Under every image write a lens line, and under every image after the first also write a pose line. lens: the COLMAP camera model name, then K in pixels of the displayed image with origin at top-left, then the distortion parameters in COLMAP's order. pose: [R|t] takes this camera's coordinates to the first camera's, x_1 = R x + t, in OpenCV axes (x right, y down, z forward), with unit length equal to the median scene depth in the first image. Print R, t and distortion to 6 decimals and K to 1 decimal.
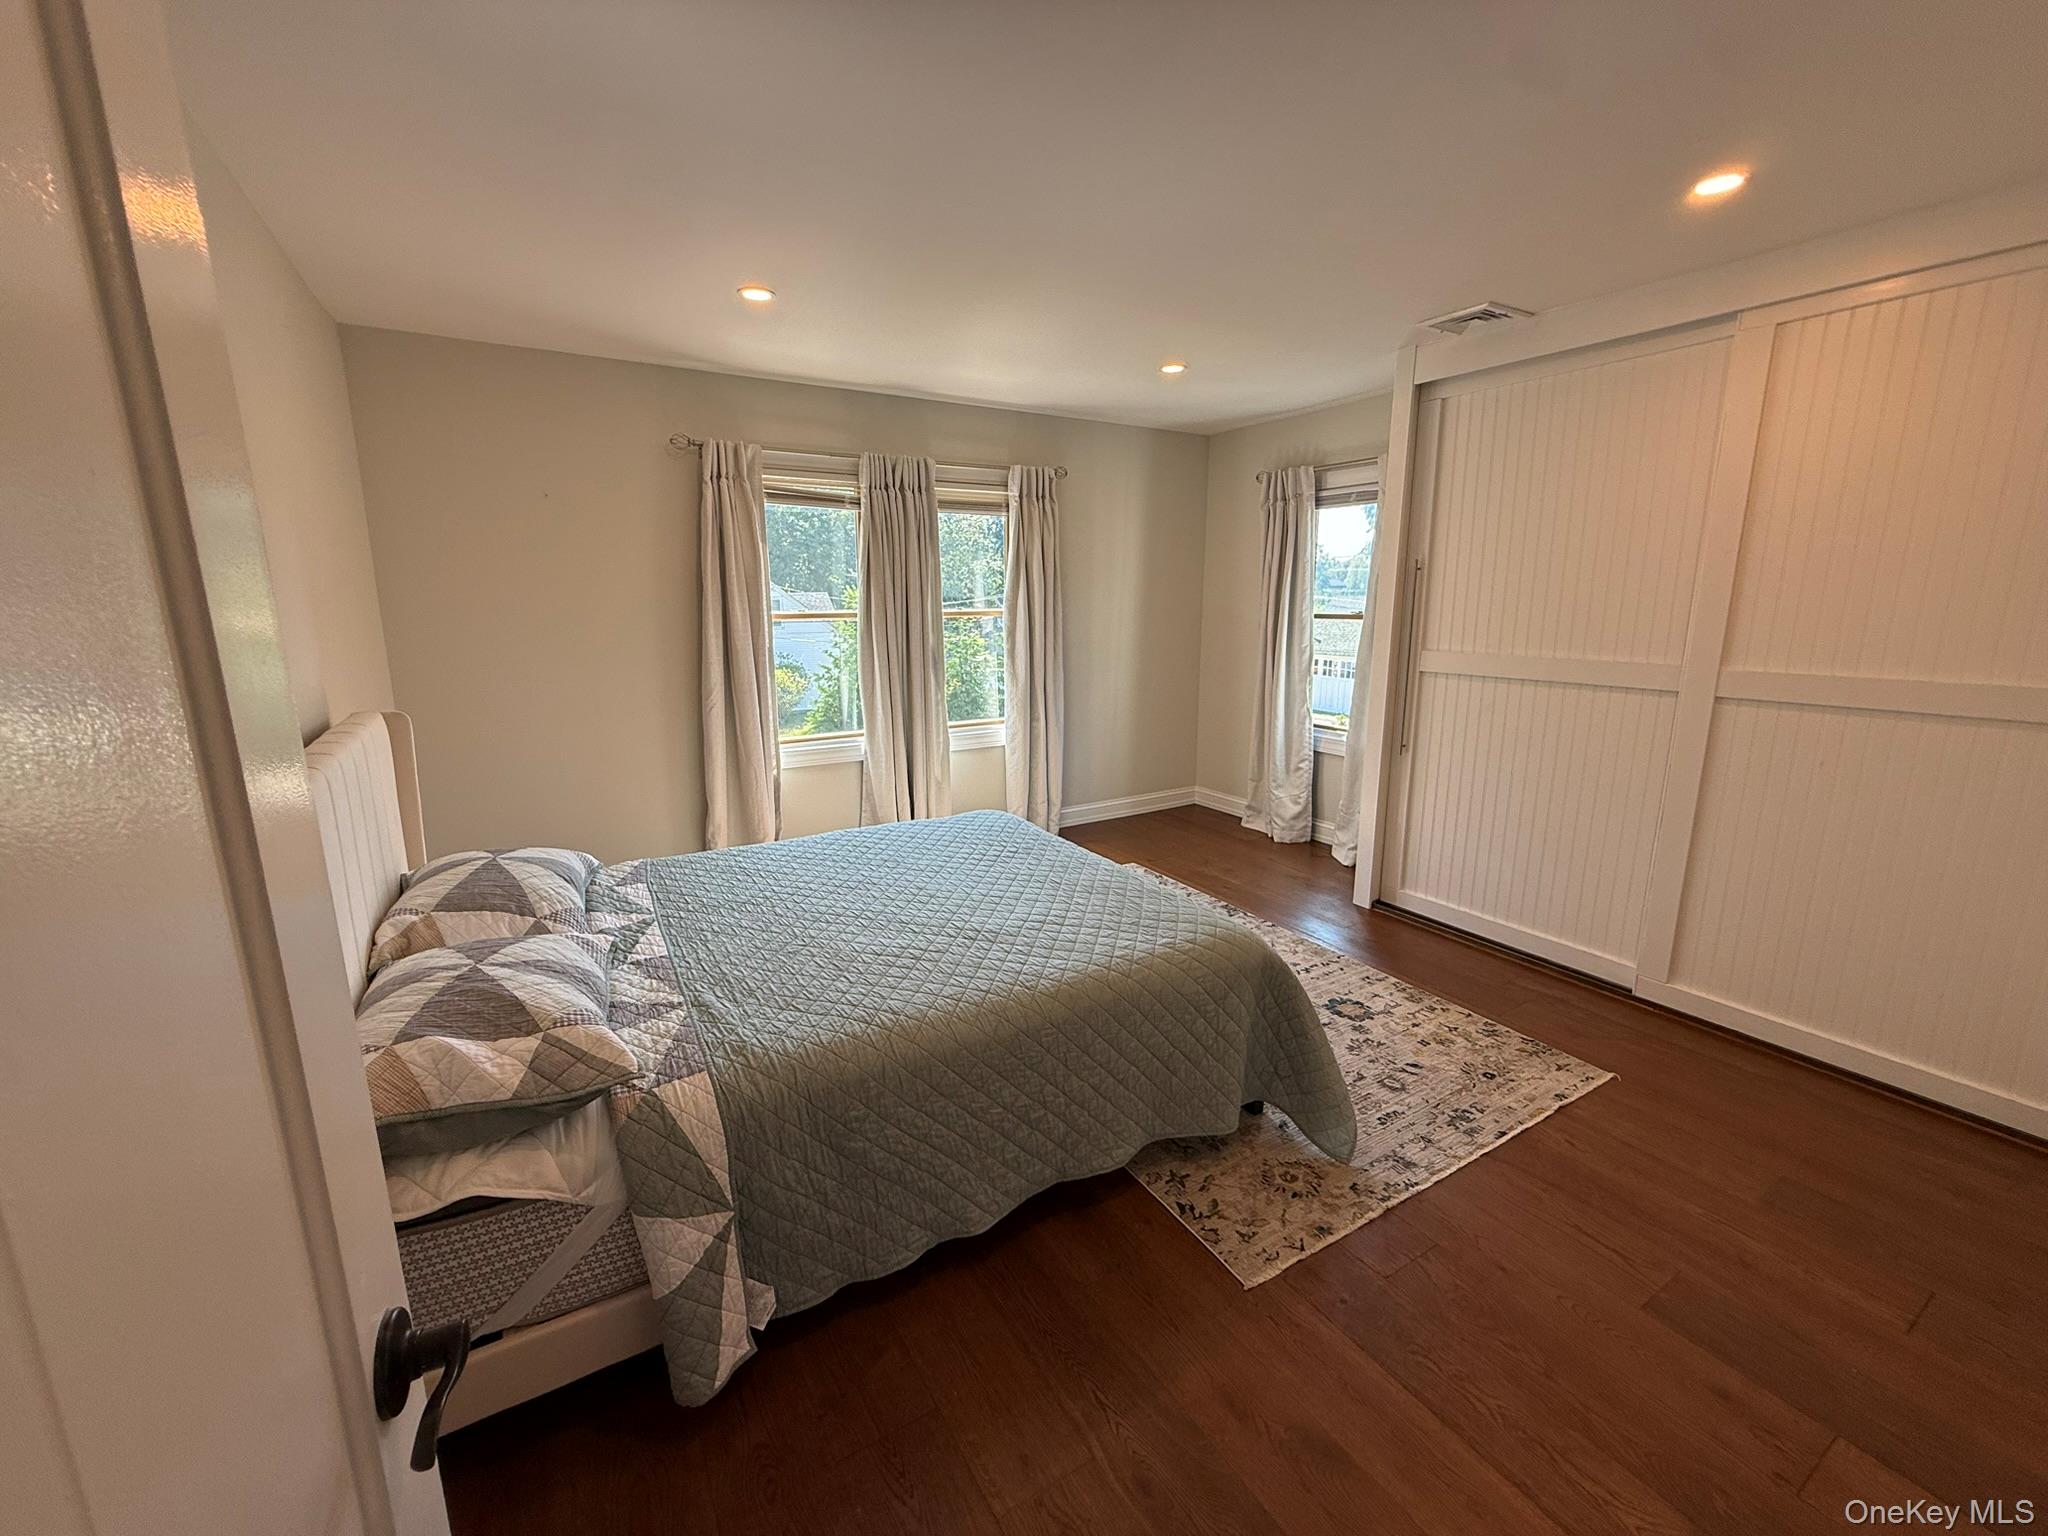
lens RADIAL K [[810.9, 0, 1016.5], [0, 810.9, 765.3], [0, 0, 1]] dist [-0.000458, -0.000381]
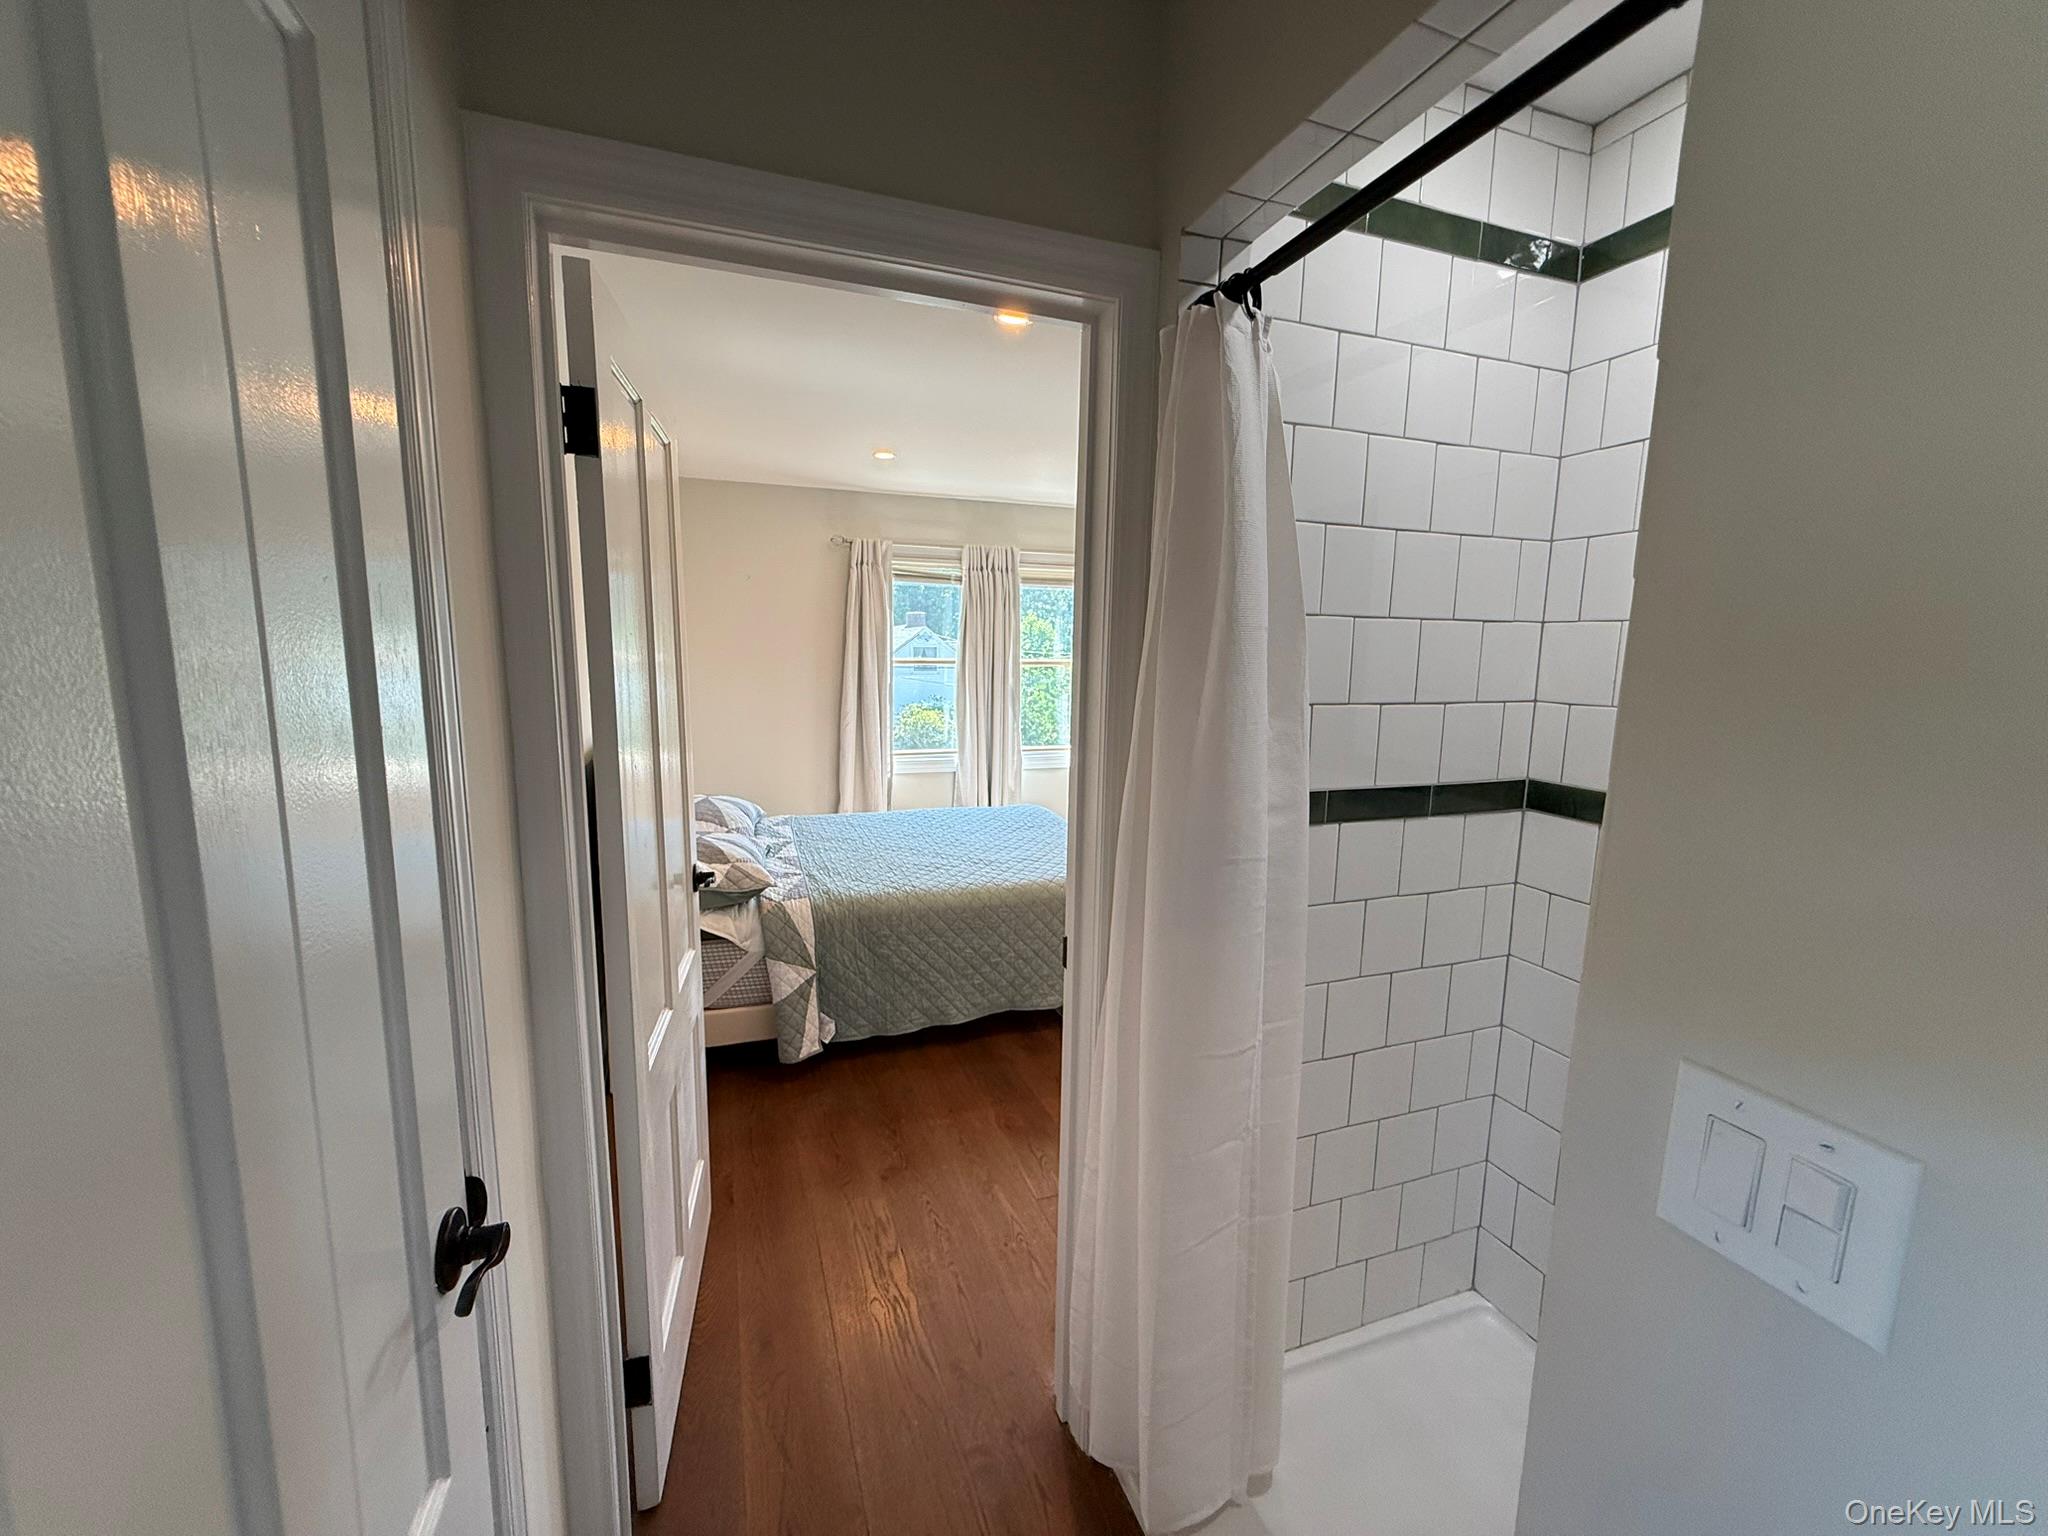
lens RADIAL K [[810.9, 0, 1014.3], [0, 810.9, 765.4], [0, 0, 1]] dist [-0.000458, -0.000381]
pose [[0.981507, 0.044756, -0.186122, 0.334205], [-0.055753, 0.996968, -0.054277, 0.112312], [0.183128, 0.063650, 0.981026, -0.614923]]
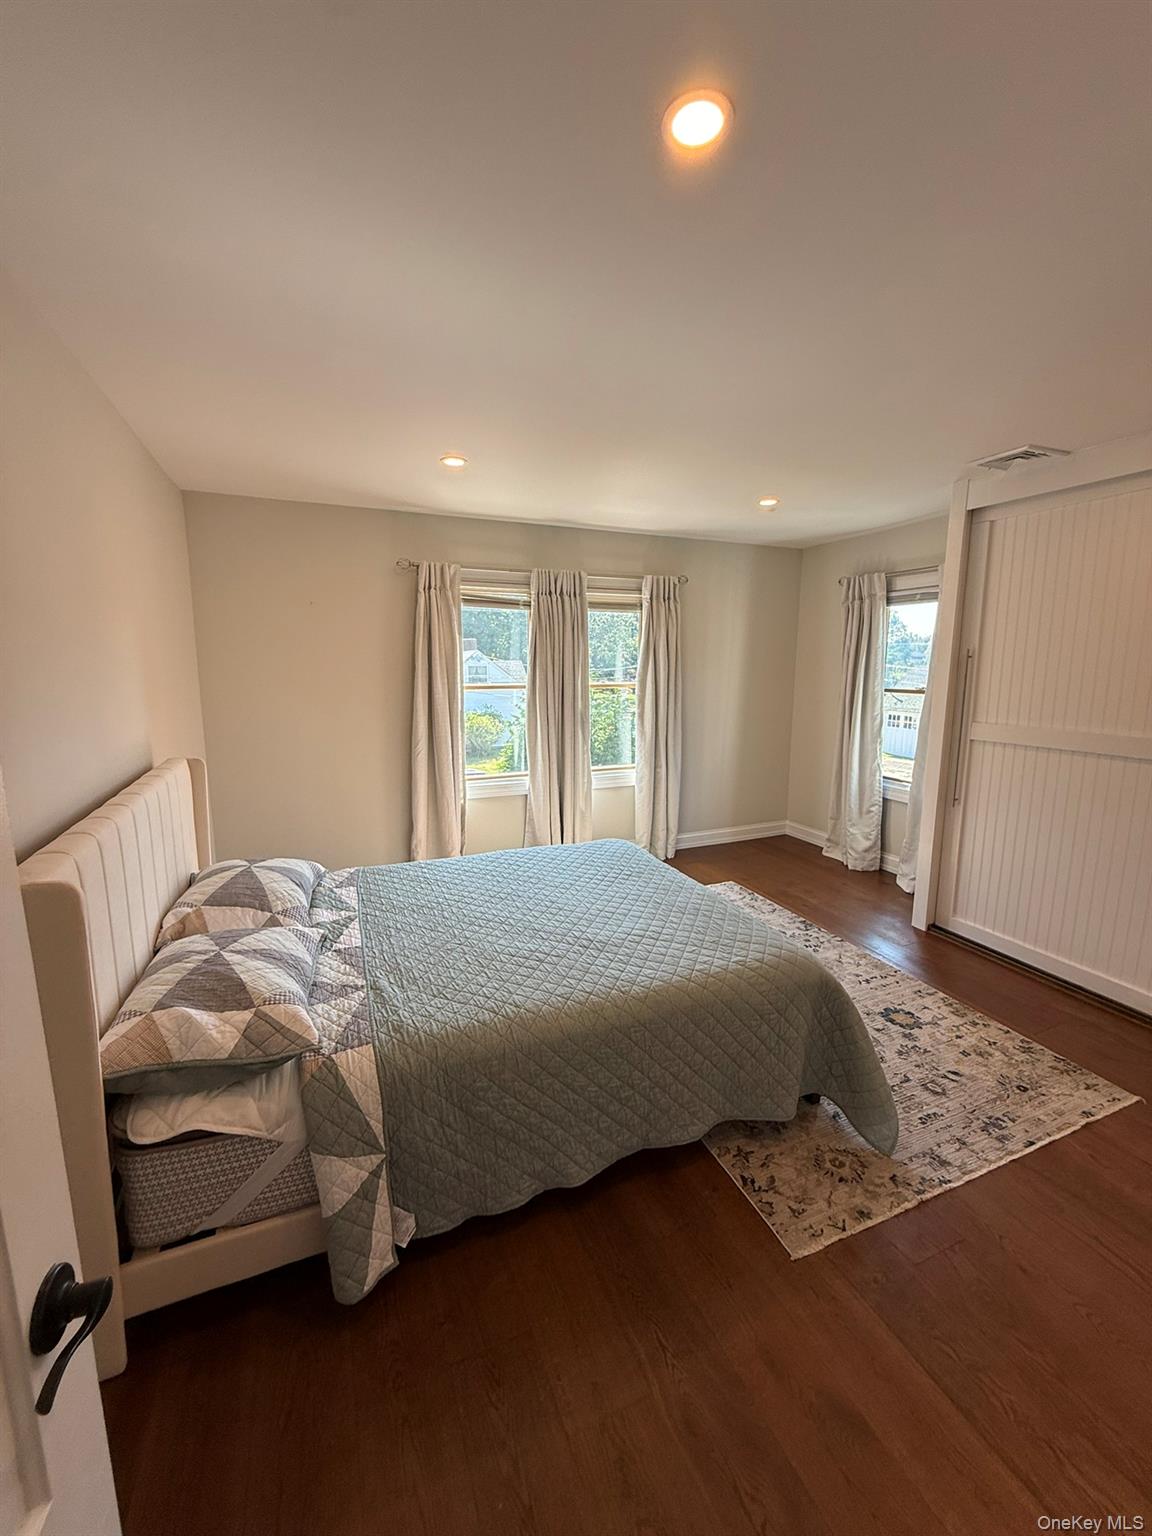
lens RADIAL K [[608.2, 0, 578.8], [0, 608.2, 766.3], [0, 0, 1]] dist [-0.000458, -0.000381]
pose [[0.991063, 0.027505, -0.130527, 0.057875], [-0.032353, 0.998858, -0.035169, -0.043316], [0.129410, 0.039078, 0.990821, 0.025757]]
